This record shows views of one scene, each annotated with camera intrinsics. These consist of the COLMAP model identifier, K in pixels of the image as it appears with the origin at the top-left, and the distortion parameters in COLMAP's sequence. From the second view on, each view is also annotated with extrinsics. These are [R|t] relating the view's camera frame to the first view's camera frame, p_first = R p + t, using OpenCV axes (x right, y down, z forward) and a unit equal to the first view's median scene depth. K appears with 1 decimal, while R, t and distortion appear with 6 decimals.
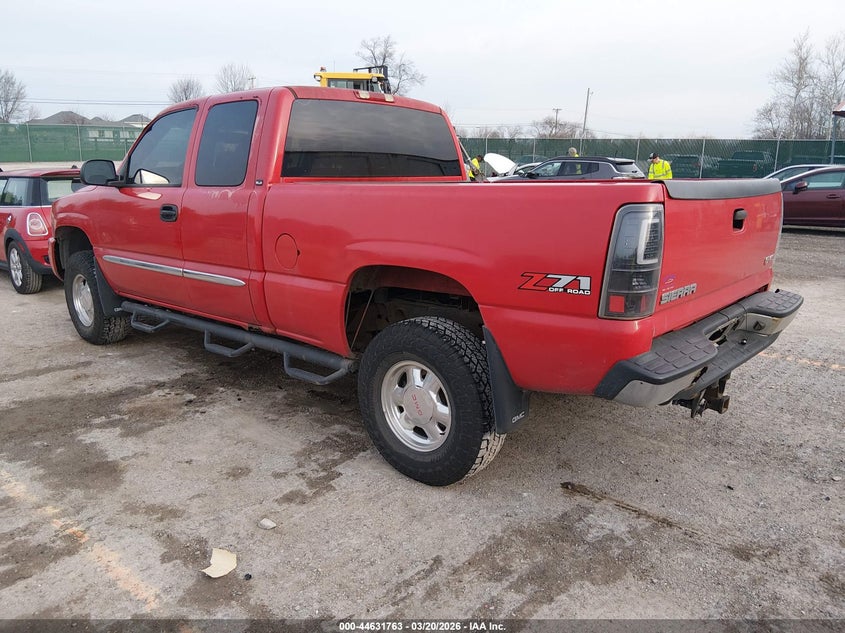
lens RADIAL K [[648.9, 0, 427.1], [0, 648.9, 318.0], [0, 0, 1]] dist [-0.001230, -0.003215]
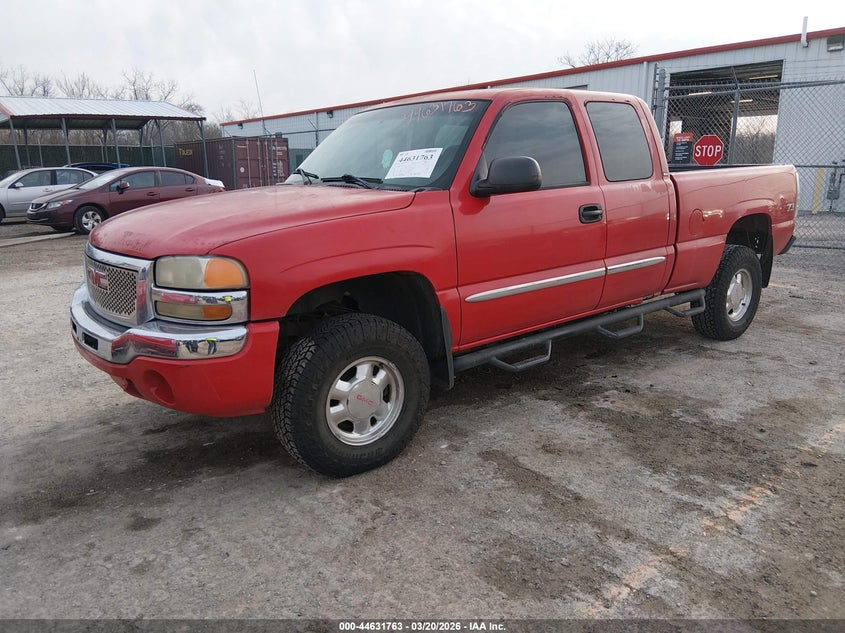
lens RADIAL K [[648.9, 0, 427.1], [0, 648.9, 318.0], [0, 0, 1]] dist [-0.001230, -0.003215]
pose [[0.179416, -0.239685, 0.954128, -1.389168], [0.237903, 0.951651, 0.194327, -0.259419], [-0.954574, 0.192124, 0.227763, 1.054980]]
